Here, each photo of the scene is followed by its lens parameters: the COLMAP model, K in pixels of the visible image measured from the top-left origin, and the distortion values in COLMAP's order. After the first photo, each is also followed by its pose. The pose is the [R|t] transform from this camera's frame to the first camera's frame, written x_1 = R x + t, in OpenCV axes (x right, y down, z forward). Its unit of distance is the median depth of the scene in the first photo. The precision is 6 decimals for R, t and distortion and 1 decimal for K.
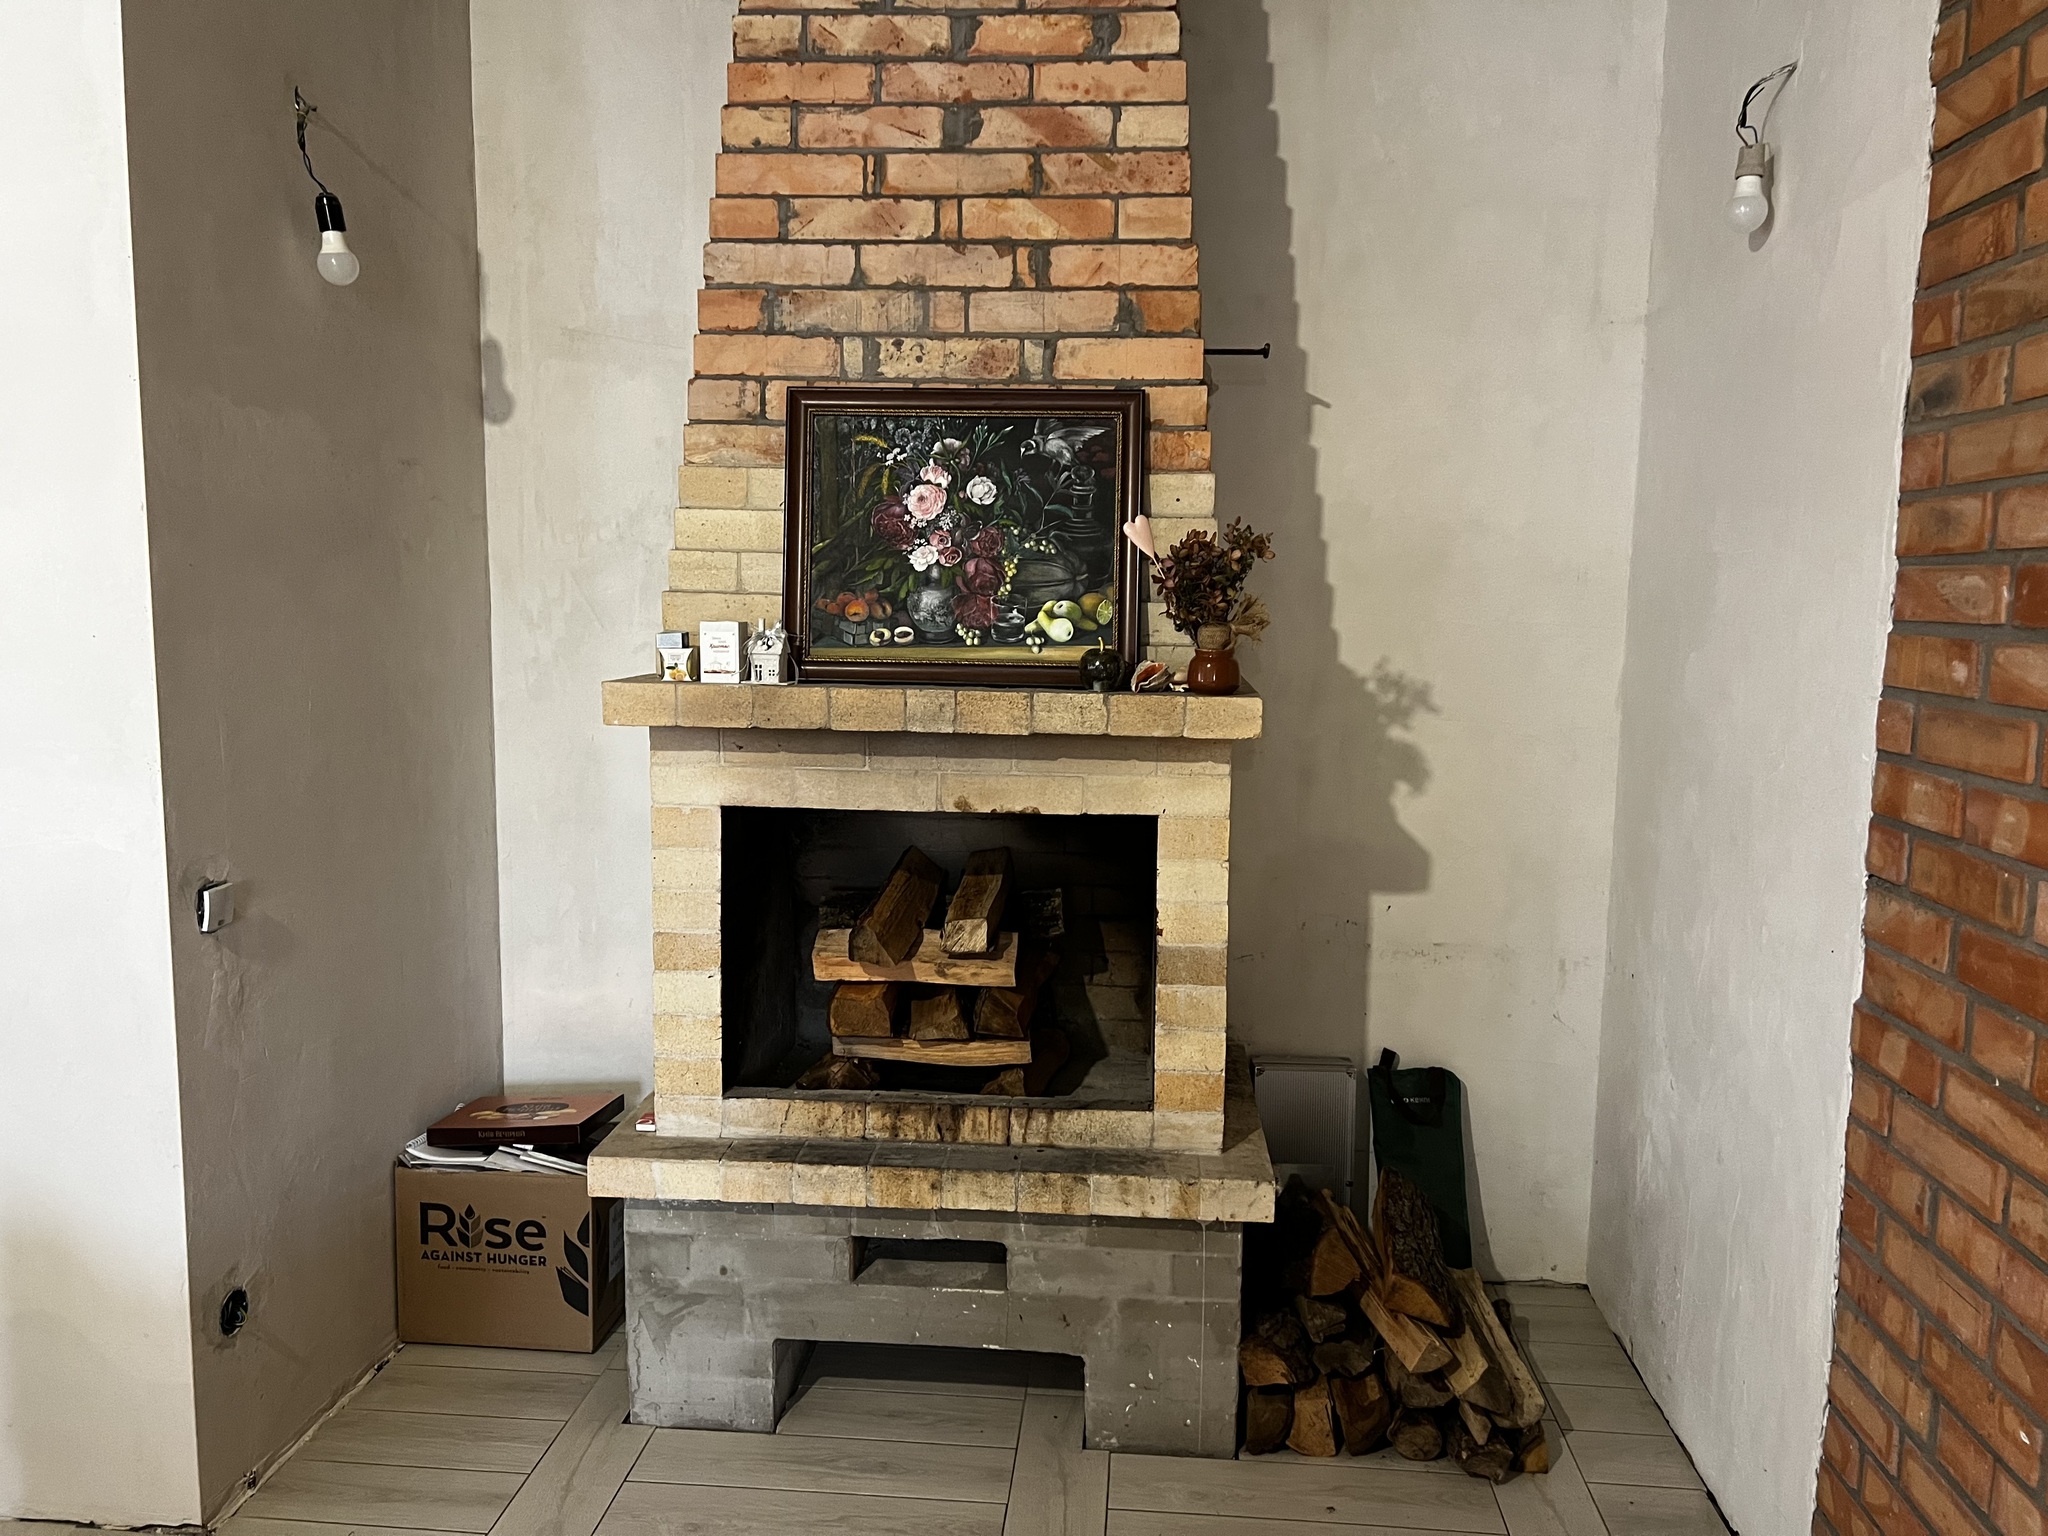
lens RADIAL K [[1532.3, 0, 1045.3], [0, 1532.3, 767.4], [0, 0, 1]] dist [0.059936, -0.054876]
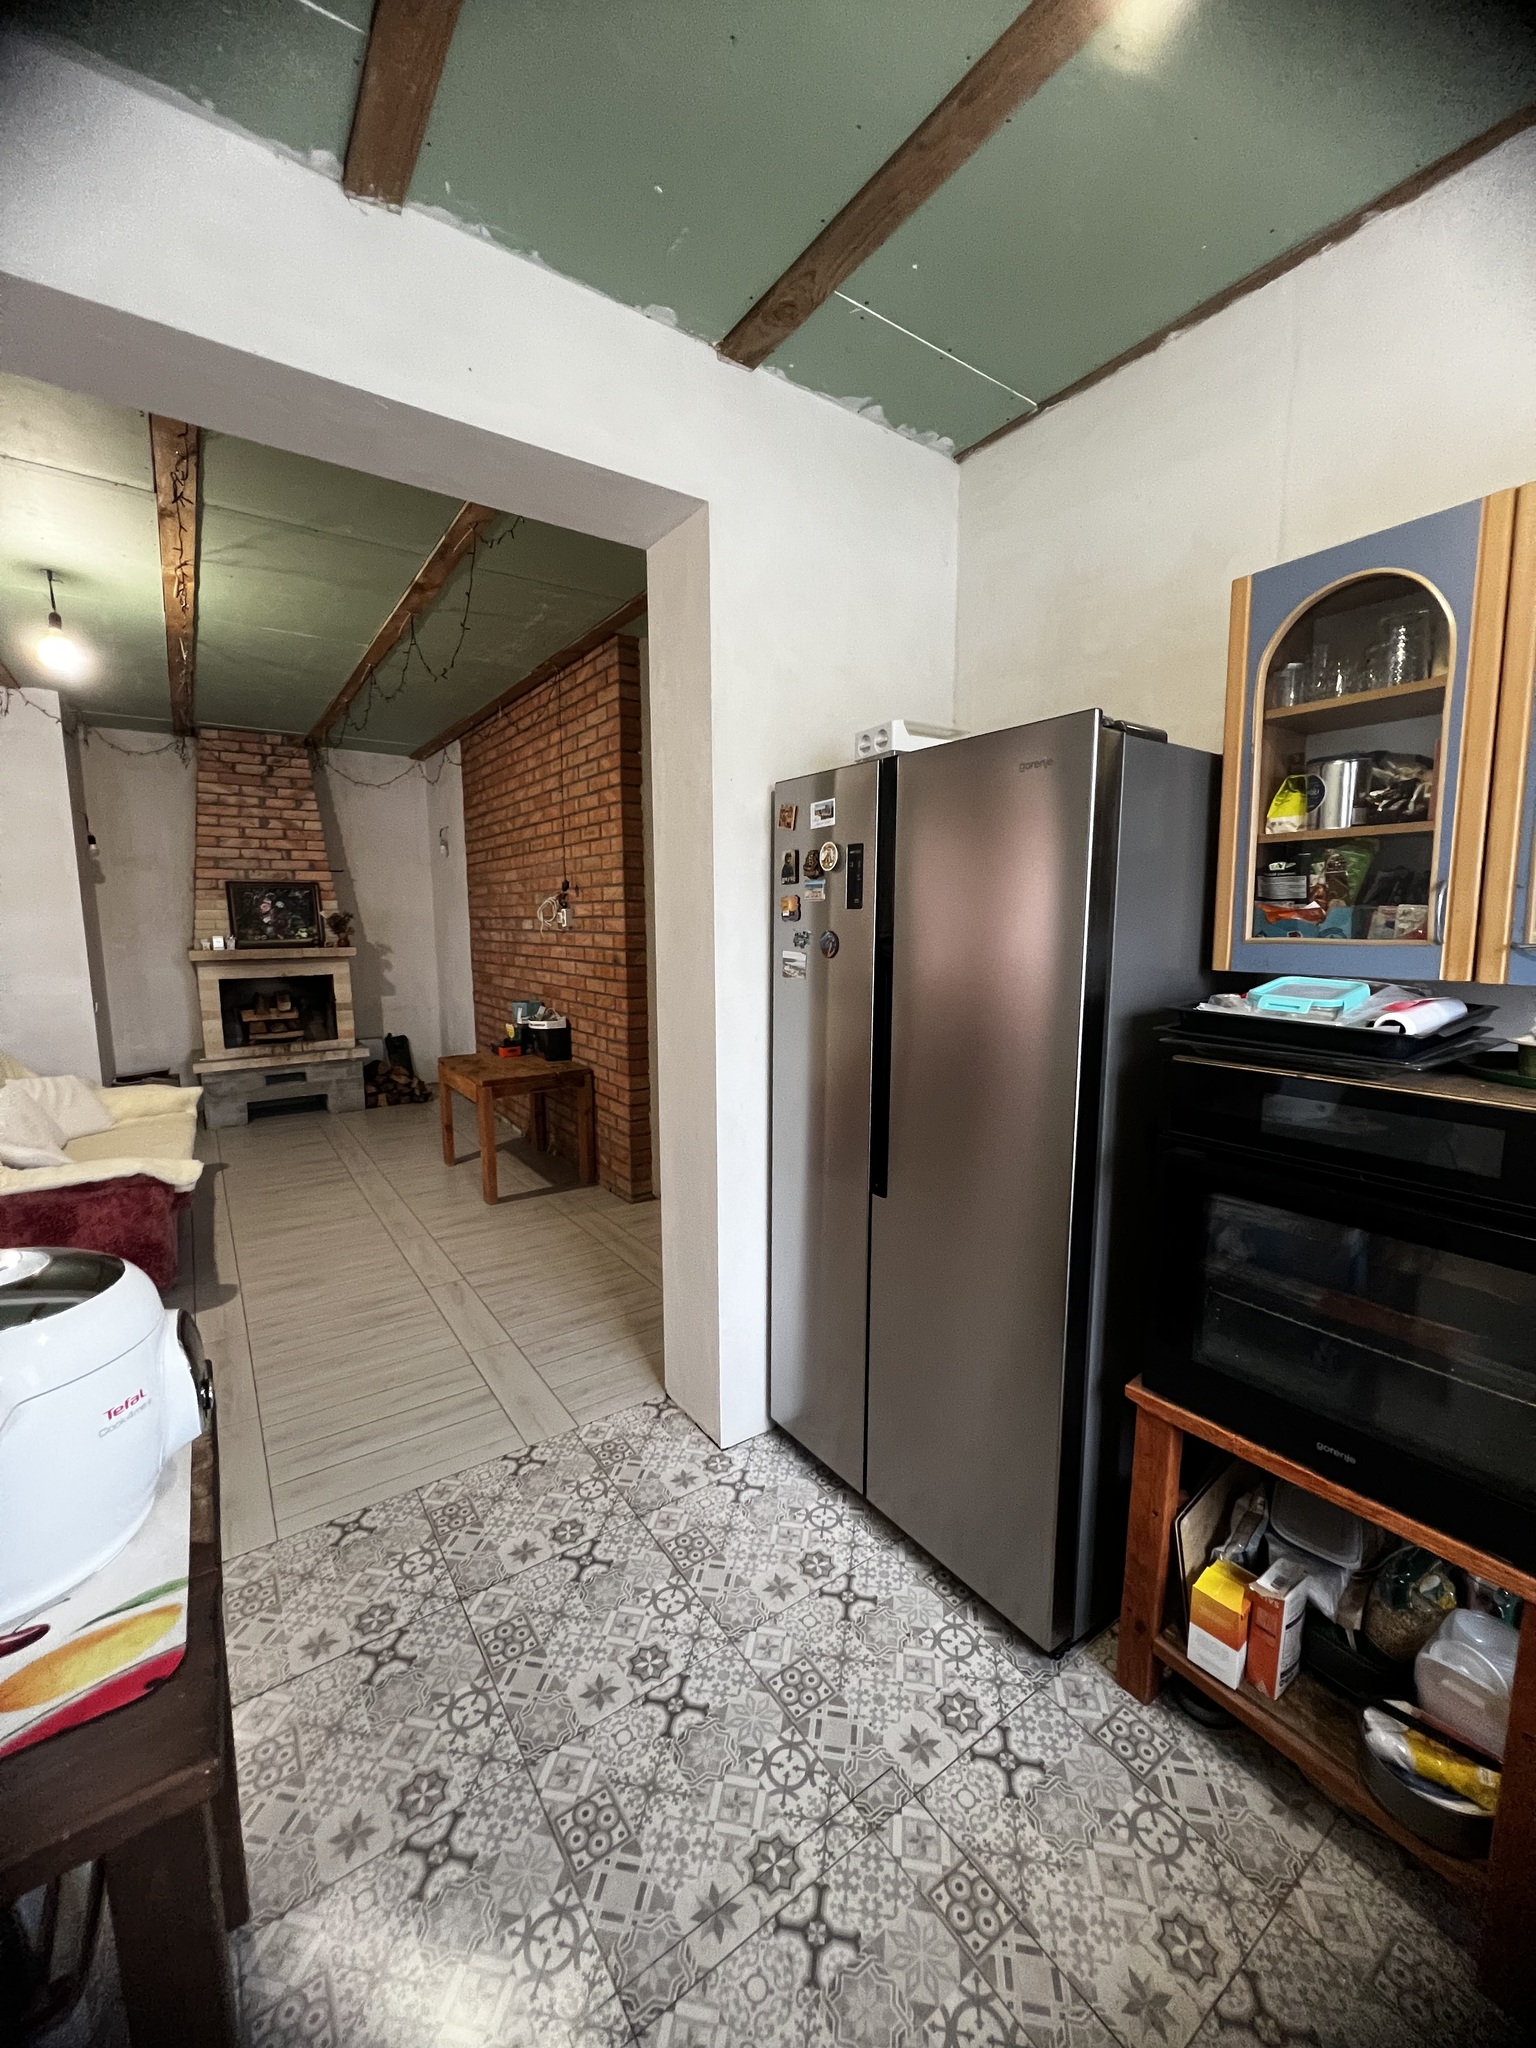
lens RADIAL K [[821.5, 0, 768.2], [0, 821.5, 1022.4], [0, 0, 1]] dist [-0.001685, 0.000052]
pose [[0.772064, -0.102894, 0.627161, -0.470044], [0.094947, 0.994407, 0.046261, 0.181275], [-0.628413, 0.023830, 0.777515, -1.712247]]
